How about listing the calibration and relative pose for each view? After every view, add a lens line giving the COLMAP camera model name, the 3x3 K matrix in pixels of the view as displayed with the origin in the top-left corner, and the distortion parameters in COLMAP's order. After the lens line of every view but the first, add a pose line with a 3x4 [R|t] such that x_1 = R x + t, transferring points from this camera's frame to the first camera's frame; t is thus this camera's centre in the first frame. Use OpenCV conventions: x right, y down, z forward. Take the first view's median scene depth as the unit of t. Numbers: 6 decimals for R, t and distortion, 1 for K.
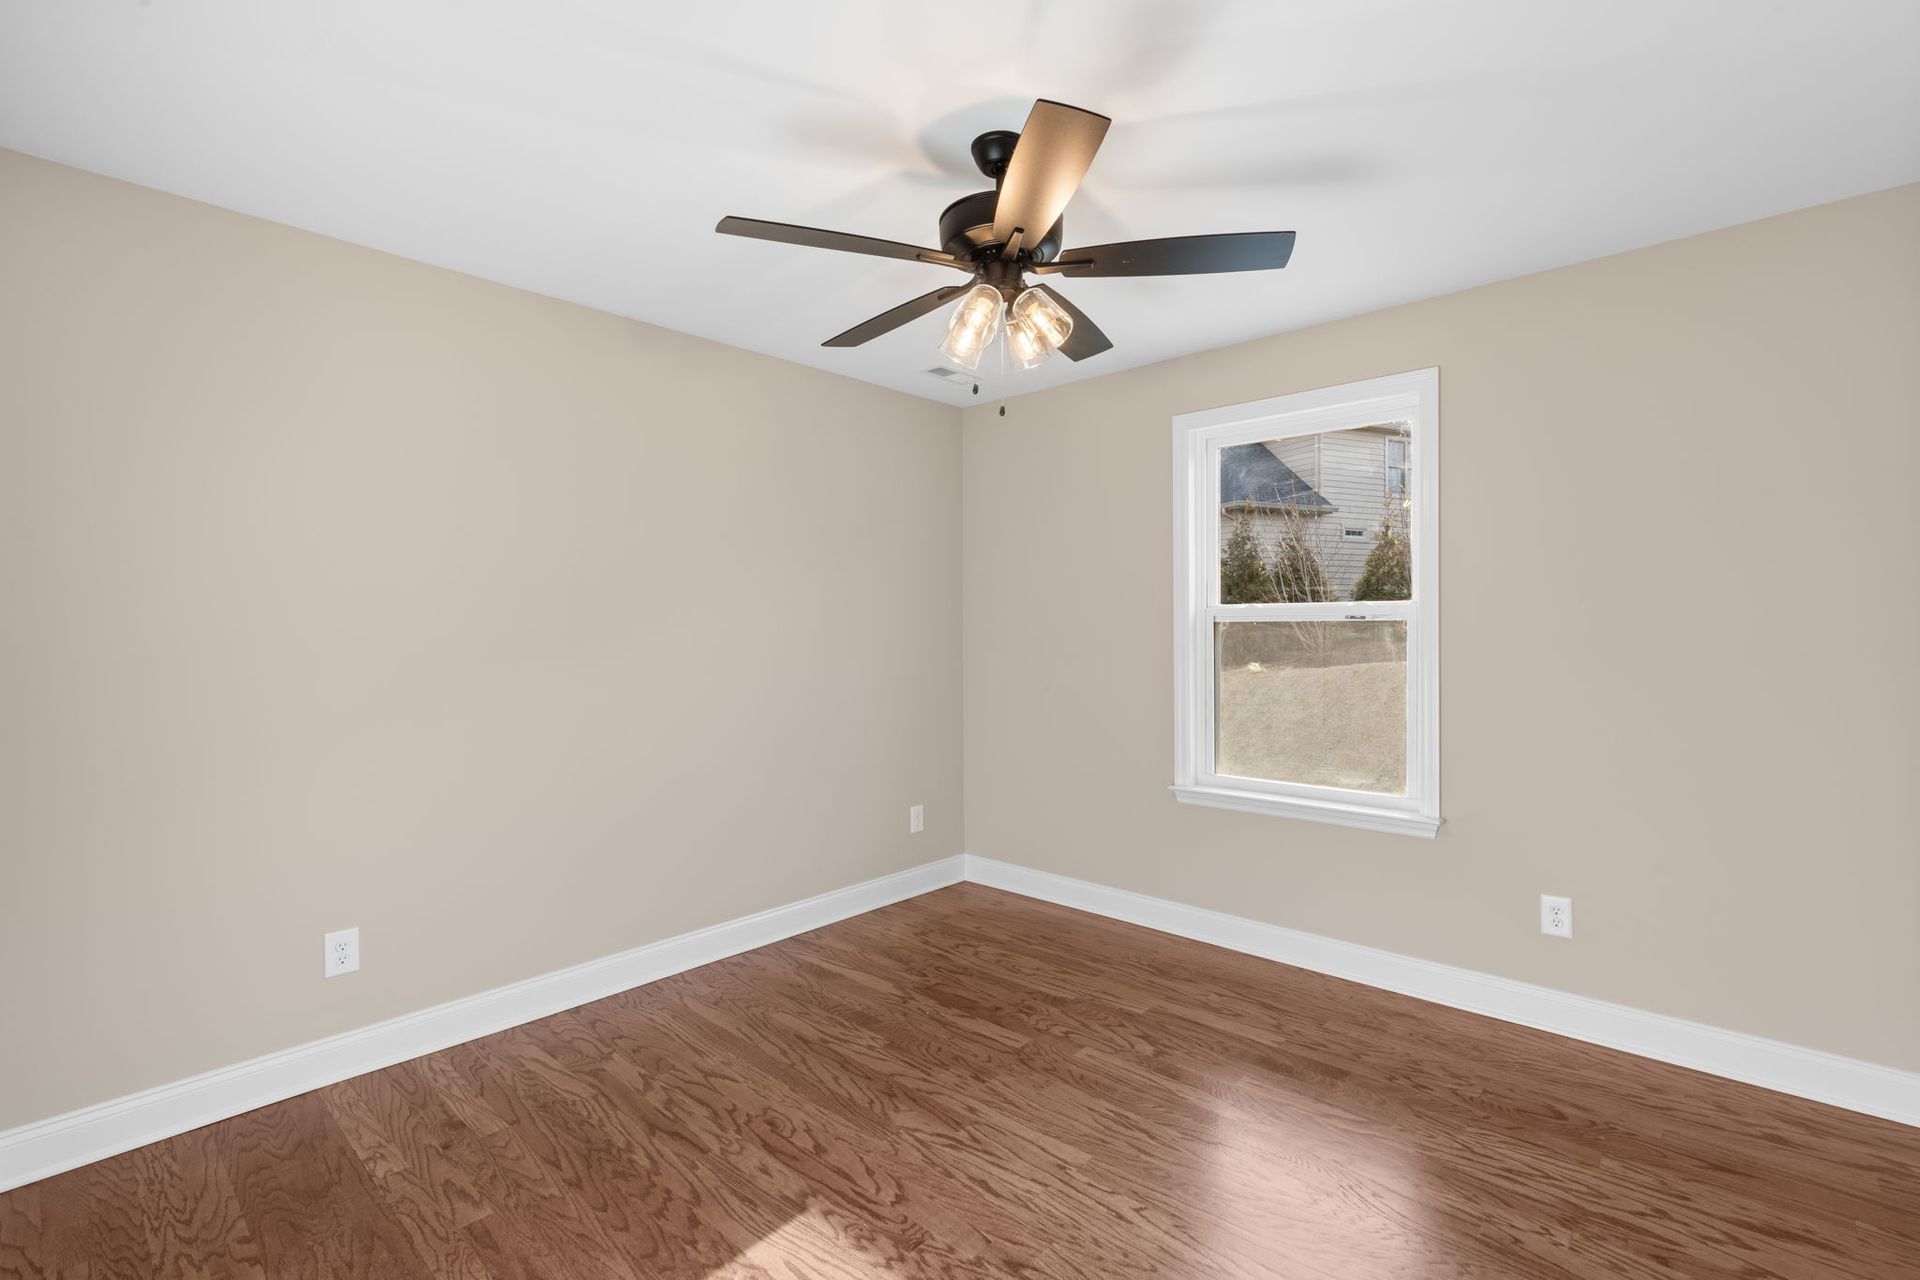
lens RADIAL K [[868.2, 0, 961.8], [0, 868.2, 632.5], [0, 0, 1]] dist [-0.011172, 0.004472]
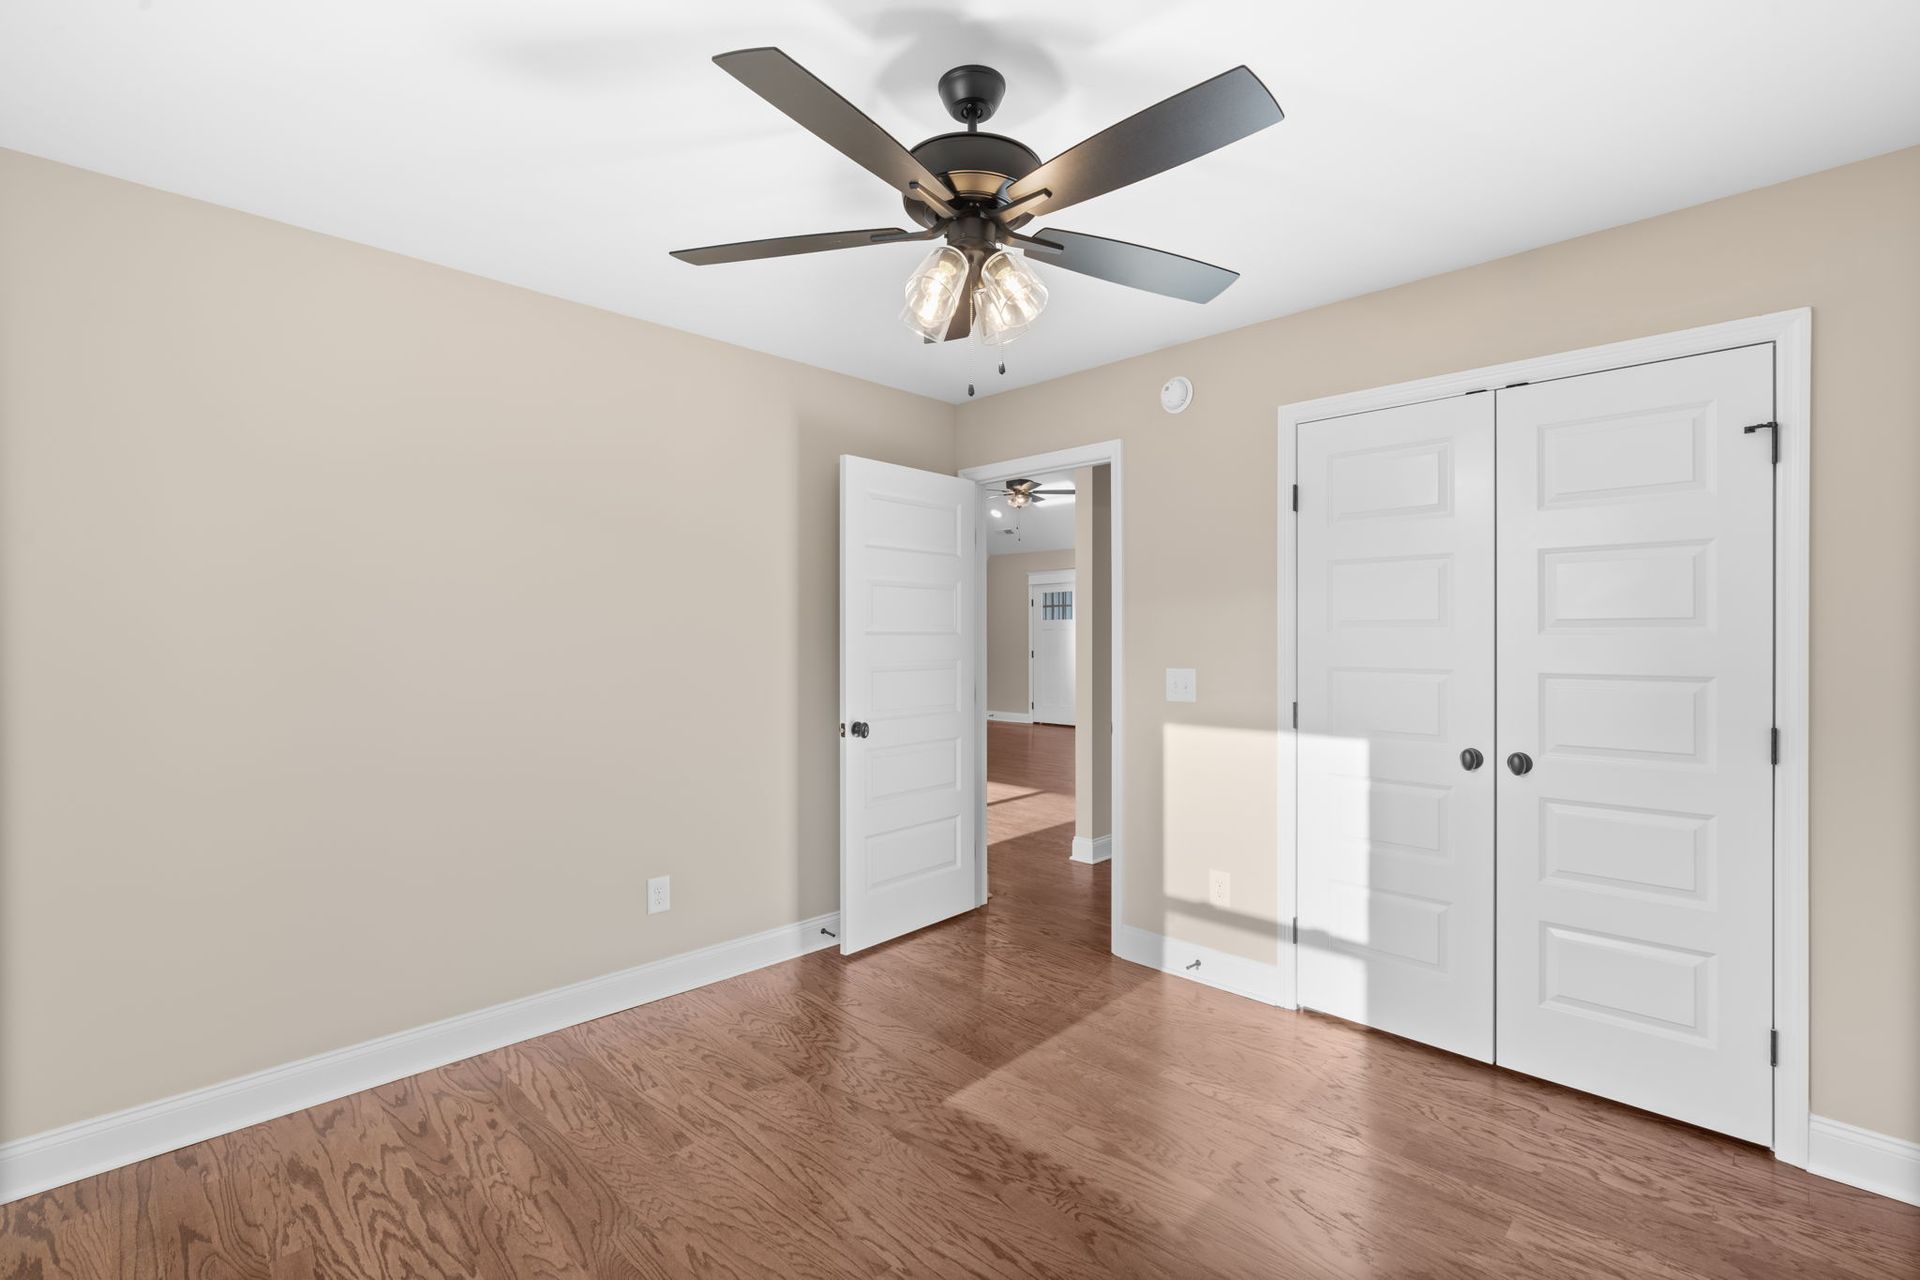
lens RADIAL K [[868.2, 0, 963.7], [0, 868.2, 634.3], [0, 0, 1]] dist [-0.011172, 0.004472]
pose [[-0.999231, 0.008187, 0.038334, 0.023243], [0.008576, 0.999913, 0.009997, -0.020362], [-0.038248, 0.010318, -0.999215, 1.982584]]
